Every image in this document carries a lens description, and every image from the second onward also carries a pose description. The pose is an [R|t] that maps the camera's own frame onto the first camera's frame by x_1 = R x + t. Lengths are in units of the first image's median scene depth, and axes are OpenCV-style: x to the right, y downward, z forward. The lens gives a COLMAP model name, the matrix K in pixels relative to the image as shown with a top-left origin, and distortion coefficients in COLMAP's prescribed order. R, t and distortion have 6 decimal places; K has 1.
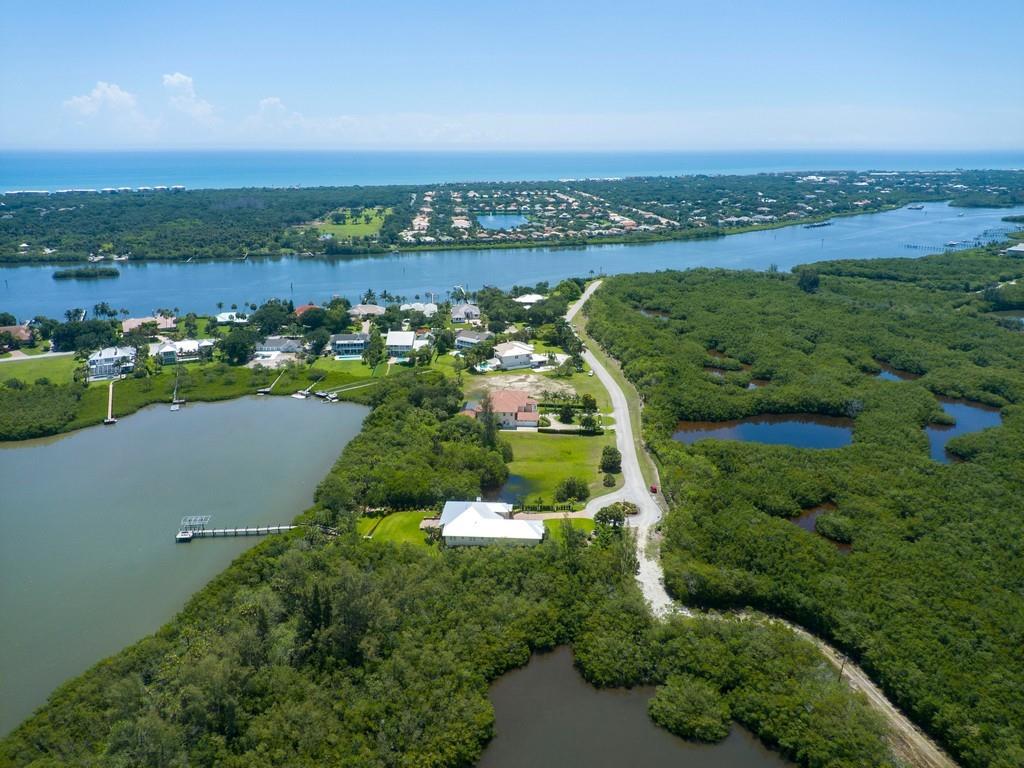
lens RADIAL K [[765.0, 0, 512.0], [0, 765.0, 384.0], [0, 0, 1]] dist [0.090504, -0.138479]
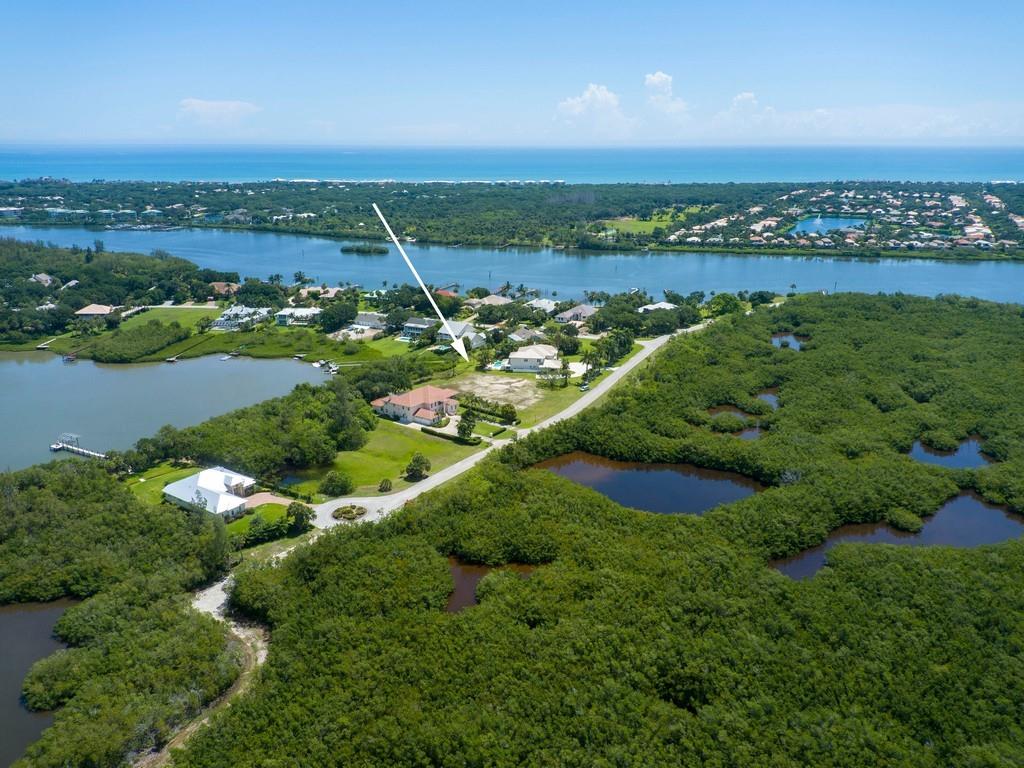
lens RADIAL K [[780.7, 0, 512.0], [0, 780.7, 384.0], [0, 0, 1]] dist [0.093679, -0.147973]
pose [[0.849143, 0.156048, -0.504585, 0.456629], [-0.156516, 0.986791, 0.041781, -0.040914], [0.504440, 0.043498, 0.862351, 0.137574]]
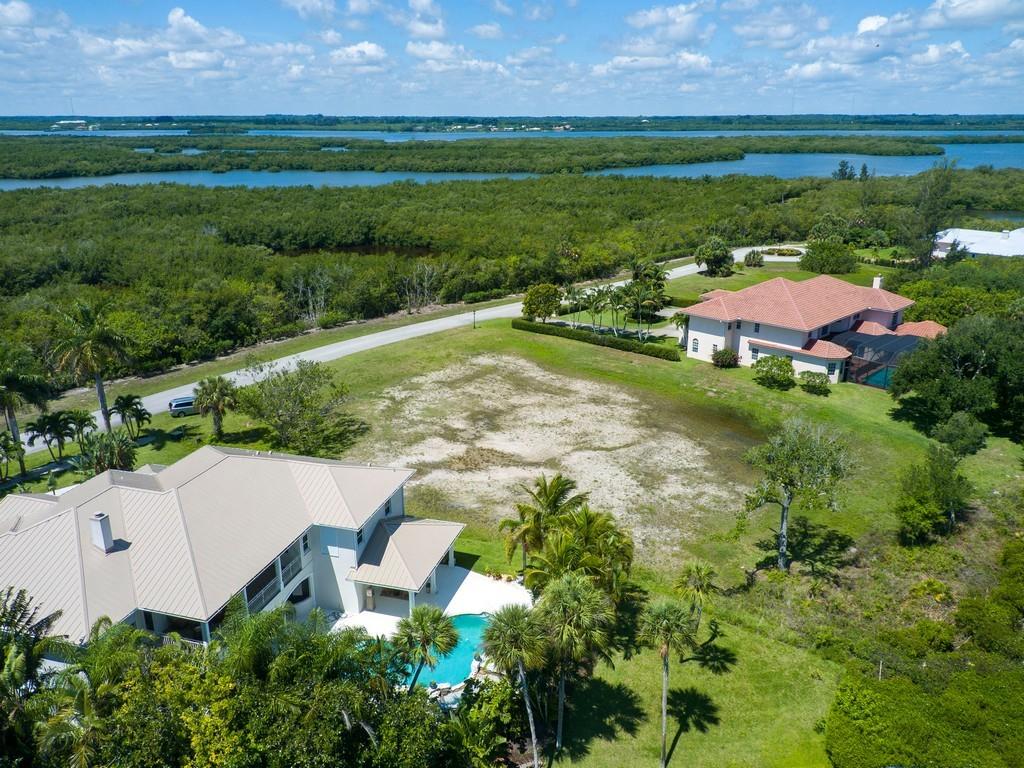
lens RADIAL K [[792.0, 0, 512.0], [0, 792.0, 384.0], [0, 0, 1]] dist [-0.000426, -0.011579]
pose [[-0.746824, -0.216269, 0.628873, -0.108827], [0.193006, 0.834454, 0.516174, -0.114346], [-0.636398, 0.506867, -0.581450, 0.983608]]
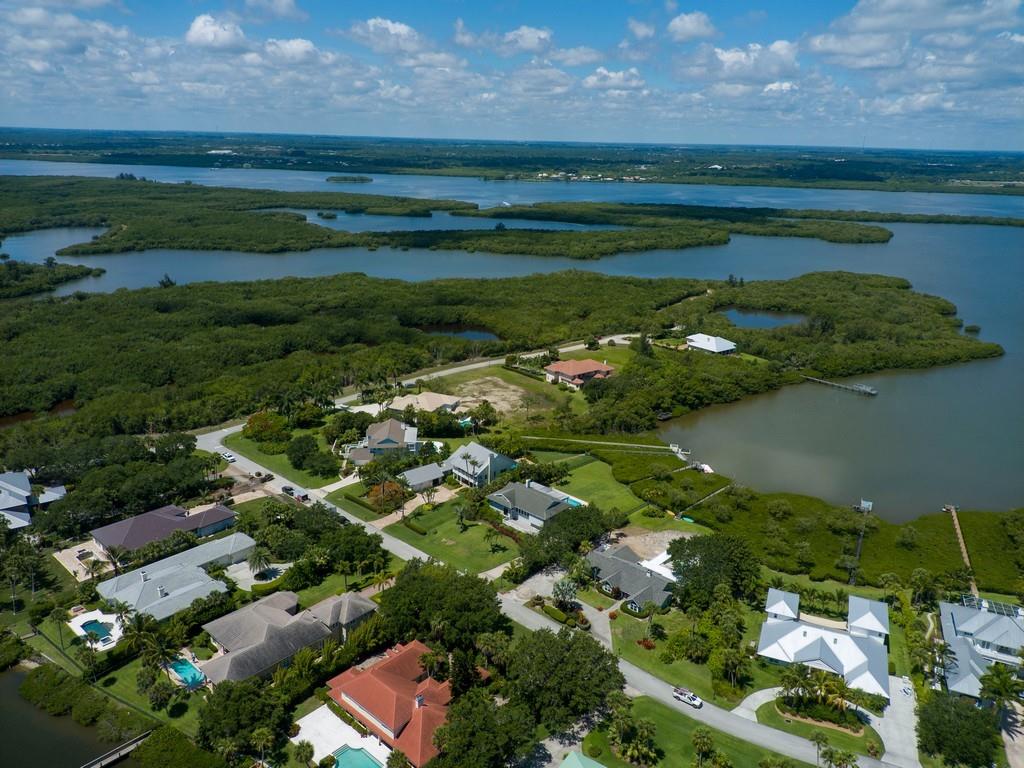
lens RADIAL K [[769.2, 0, 498.6], [0, 769.2, 351.2], [0, 0, 1]] dist [0.084692, -0.127661]
pose [[-0.650251, -0.218167, 0.727721, -0.574437], [0.202236, 0.873611, 0.442611, -0.399861], [-0.732308, 0.434980, -0.523945, 1.270360]]
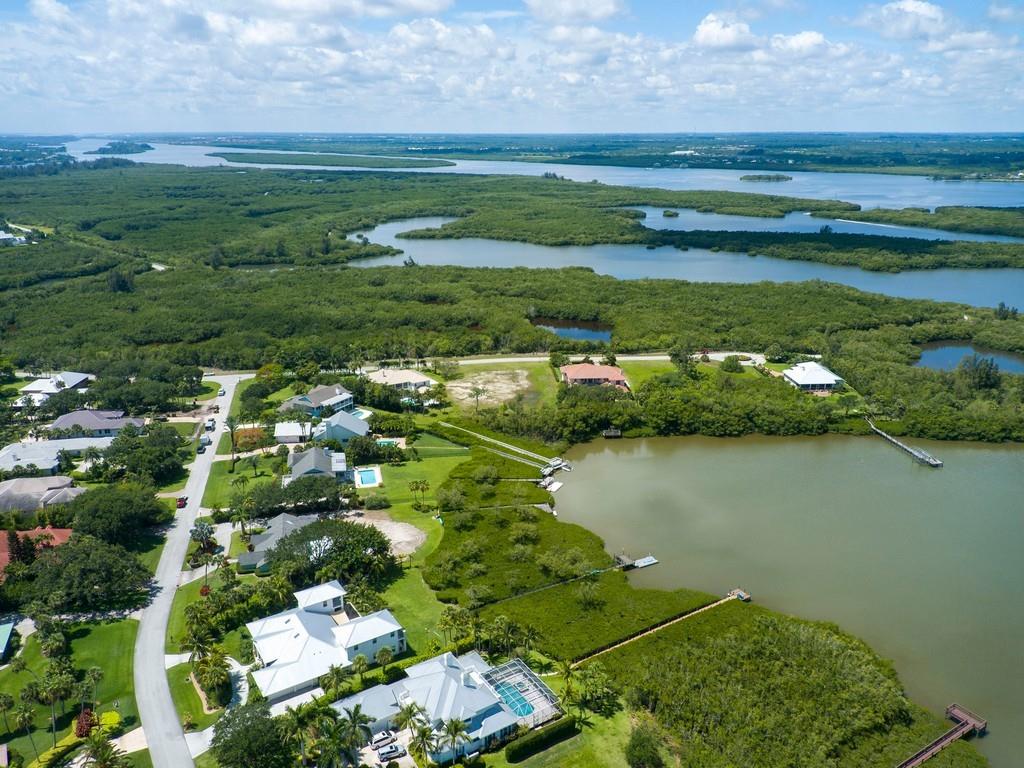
lens RADIAL K [[765.0, 0, 512.0], [0, 765.0, 384.0], [0, 0, 1]] dist [0.090504, -0.138479]
pose [[-0.114246, -0.310691, 0.943620, -0.774178], [0.295284, 0.896292, 0.330859, -0.268068], [-0.948554, 0.316436, -0.010656, 0.852346]]
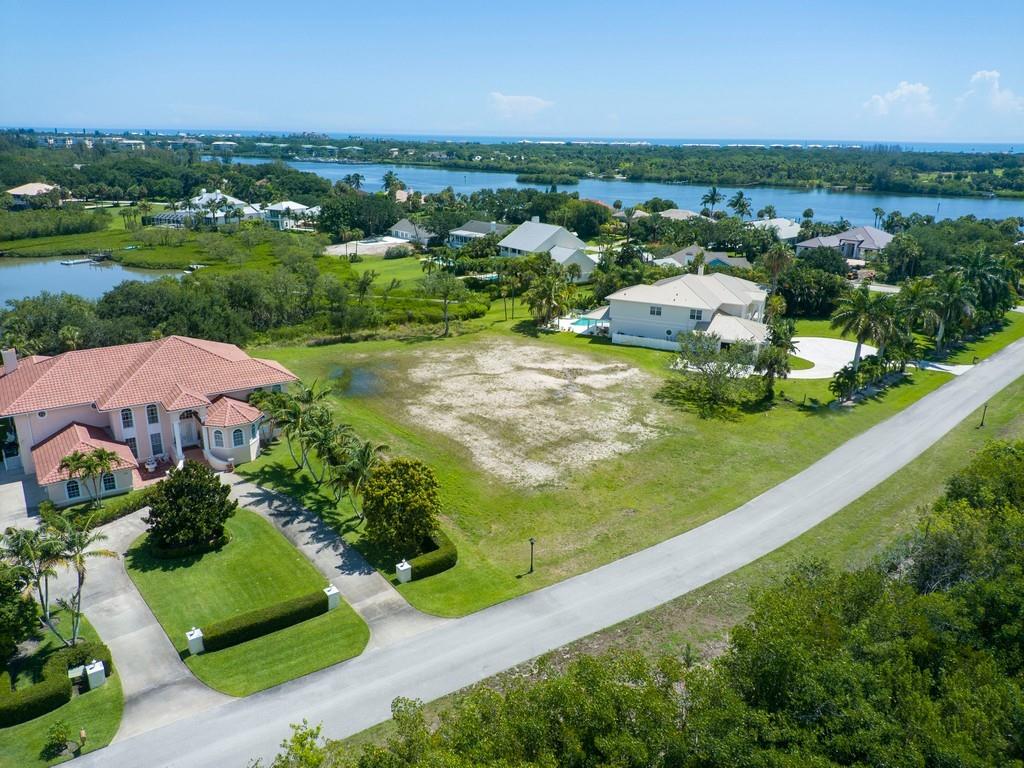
lens RADIAL K [[765.0, 0, 512.0], [0, 765.0, 384.0], [0, 0, 1]] dist [0.090504, -0.138479]
pose [[0.618398, 0.251818, -0.744427, 0.197207], [-0.247435, 0.961482, 0.119697, -0.027572], [0.745895, 0.110177, 0.656887, 0.700700]]
